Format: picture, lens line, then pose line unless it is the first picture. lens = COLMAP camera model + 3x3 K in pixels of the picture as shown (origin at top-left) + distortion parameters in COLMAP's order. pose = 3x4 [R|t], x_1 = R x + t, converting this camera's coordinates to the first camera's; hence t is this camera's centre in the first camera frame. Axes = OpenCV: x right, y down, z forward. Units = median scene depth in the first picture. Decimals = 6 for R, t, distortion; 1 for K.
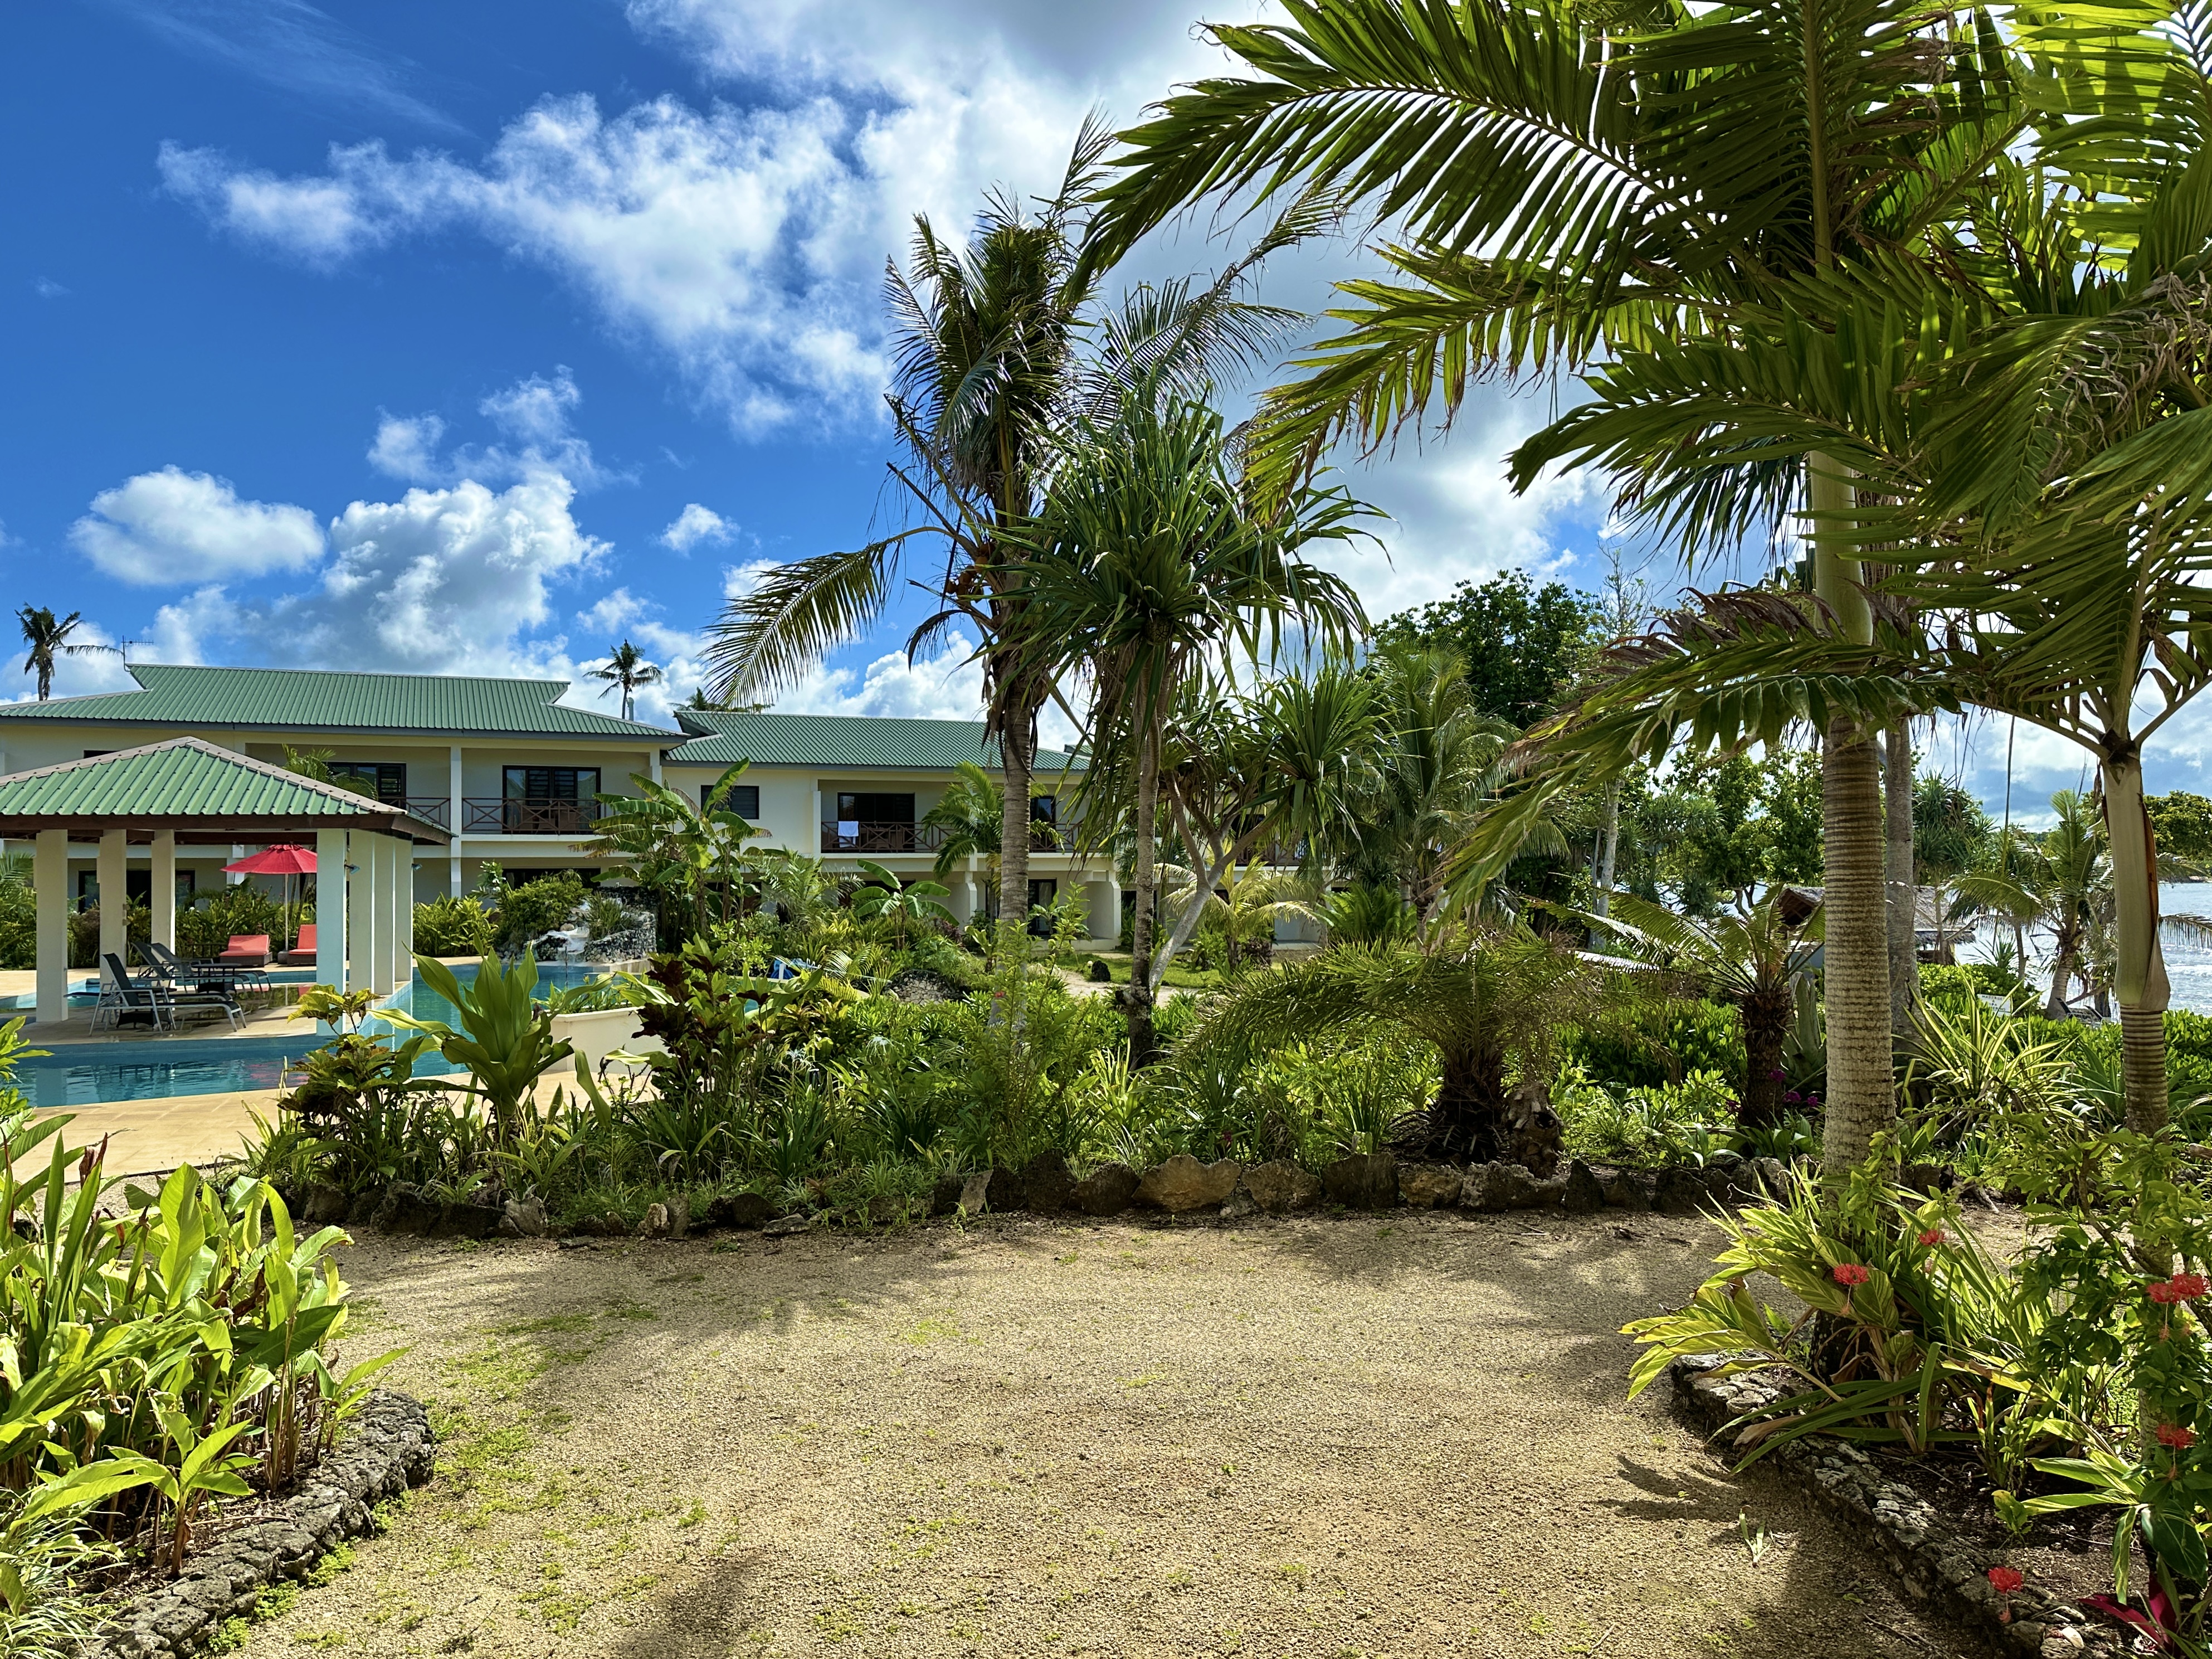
lens RADIAL K [[1558.8, 0, 1106.0], [0, 1558.8, 829.5], [0, 0, 1]] dist [-0.000275, -0.000089]
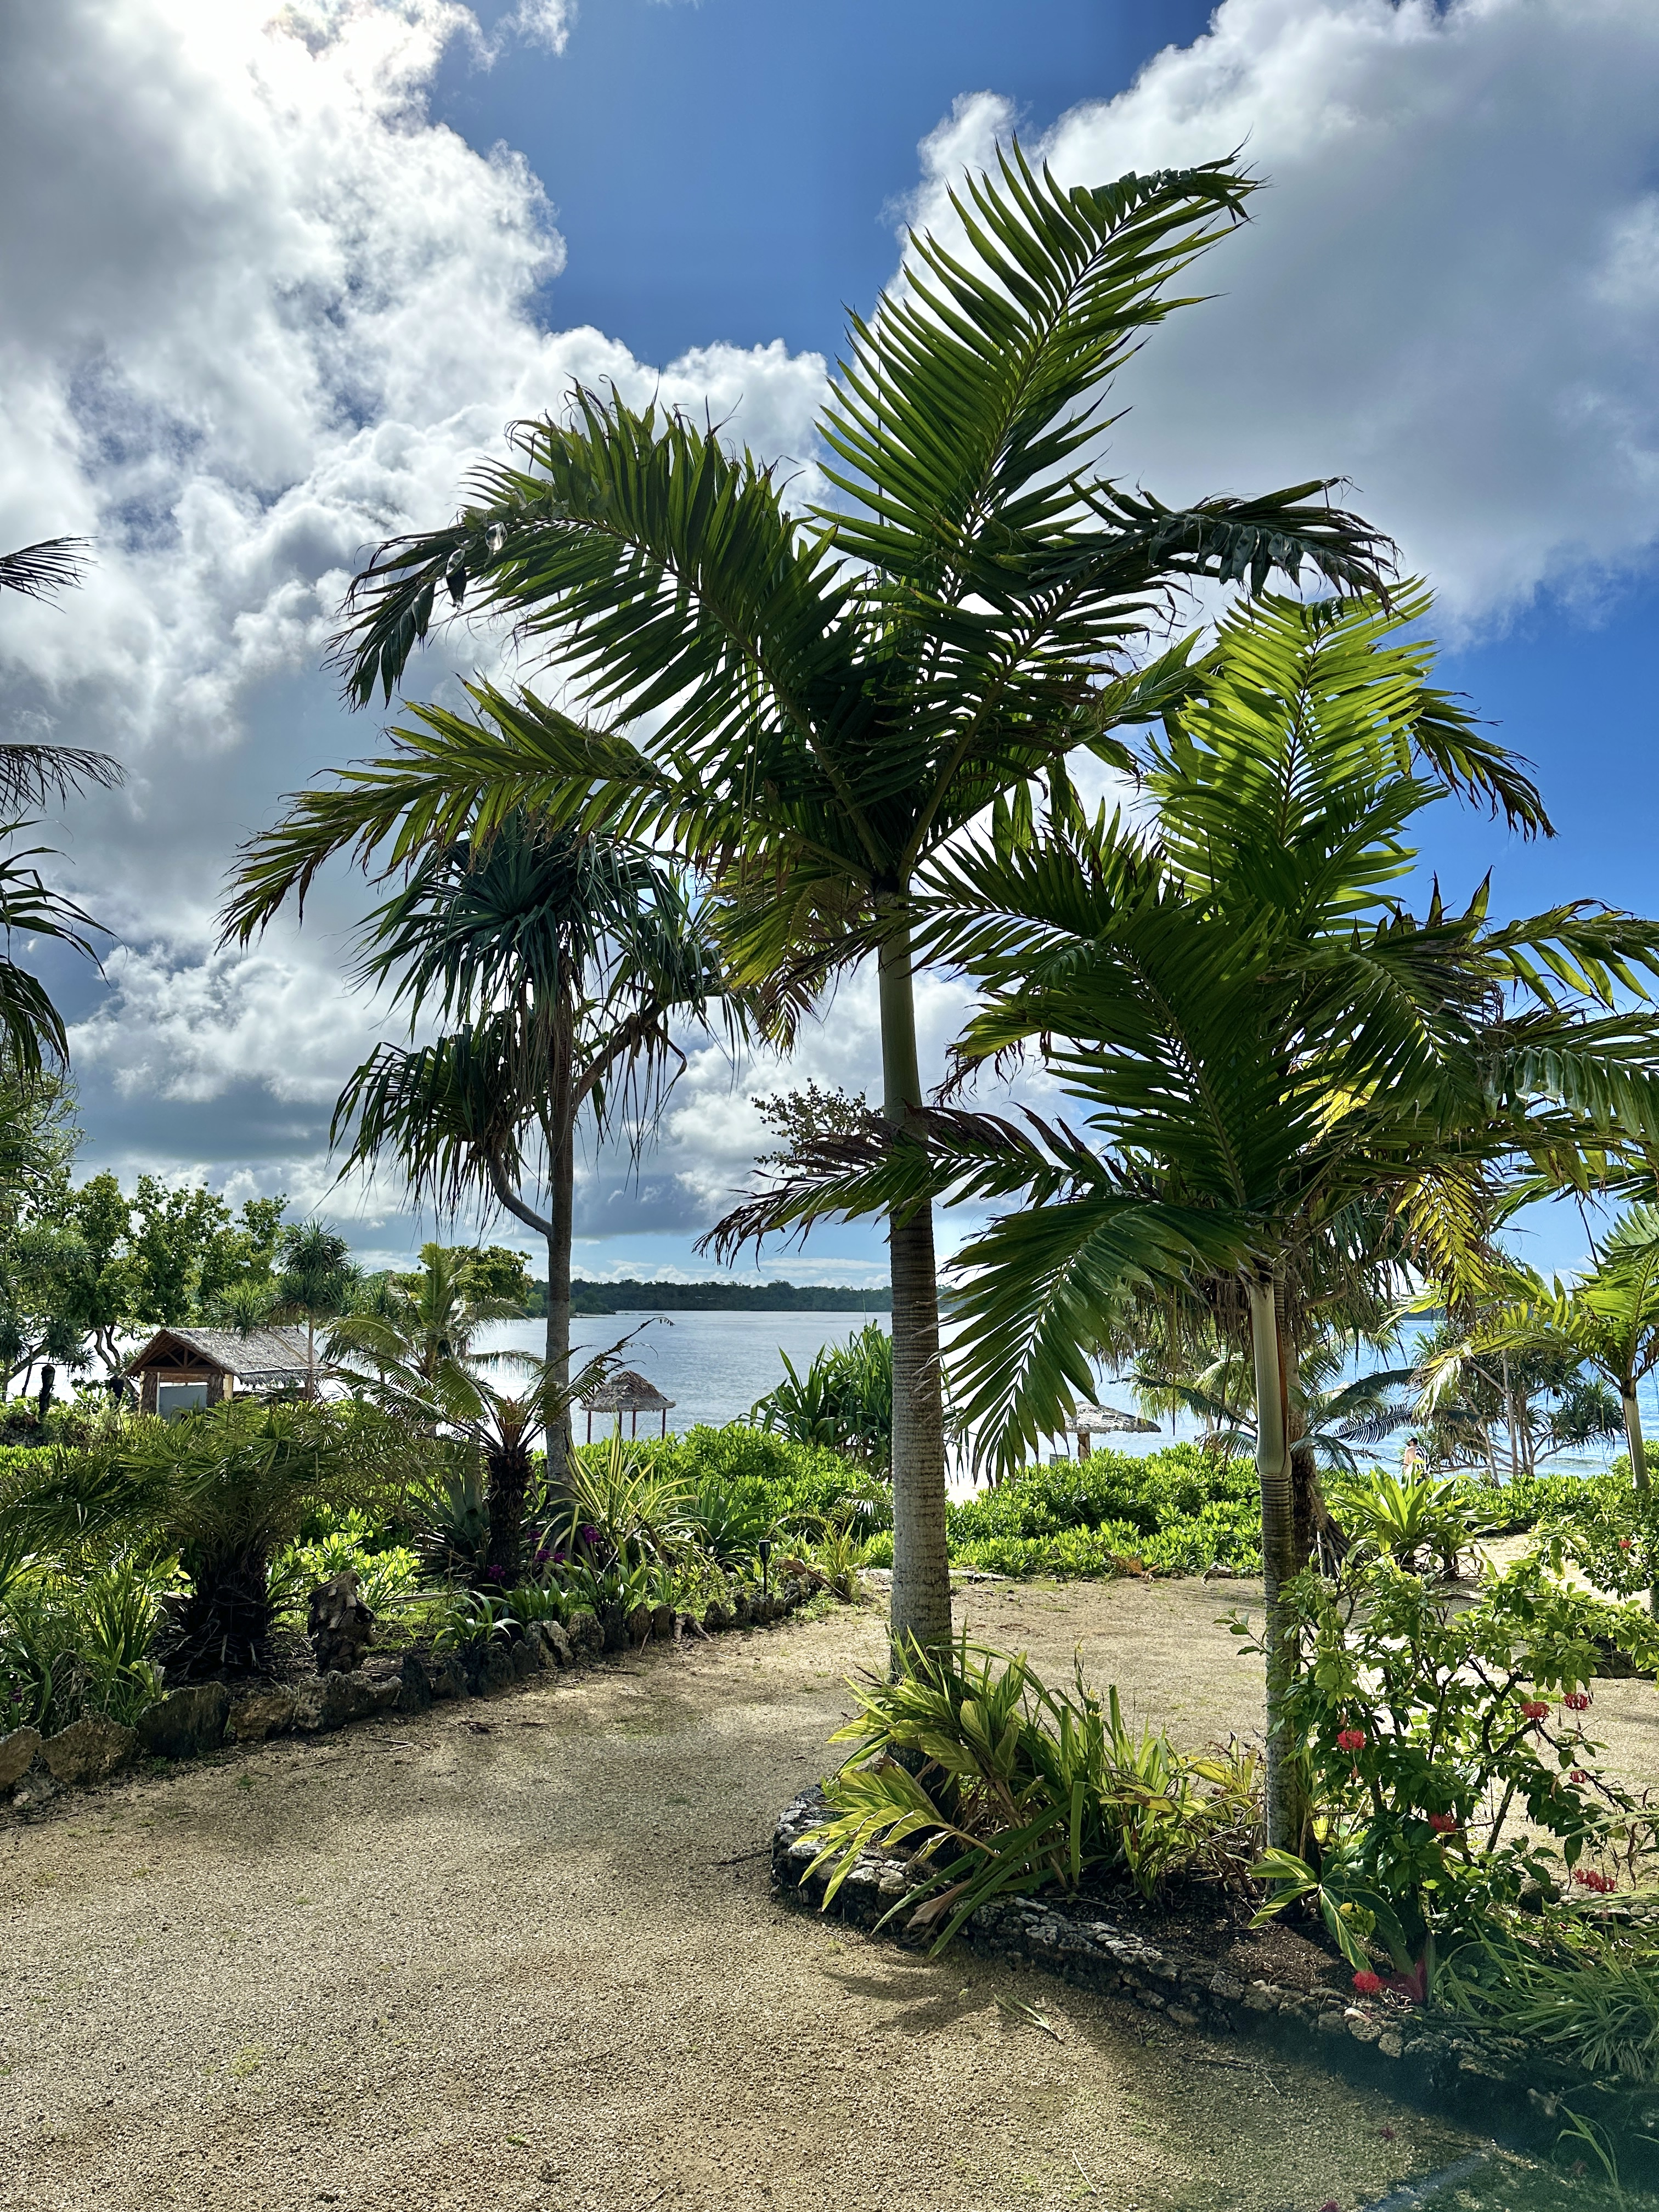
lens RADIAL K [[1537.0, 0, 829.4], [0, 1537.0, 1065.5], [0, 0, 1]] dist [-0.000748, -0.001047]
pose [[0.675148, 0.119712, 0.727904, -0.241972], [-0.023399, 0.989723, -0.141068, -0.012674], [-0.737311, 0.078209, 0.671011, 0.173625]]
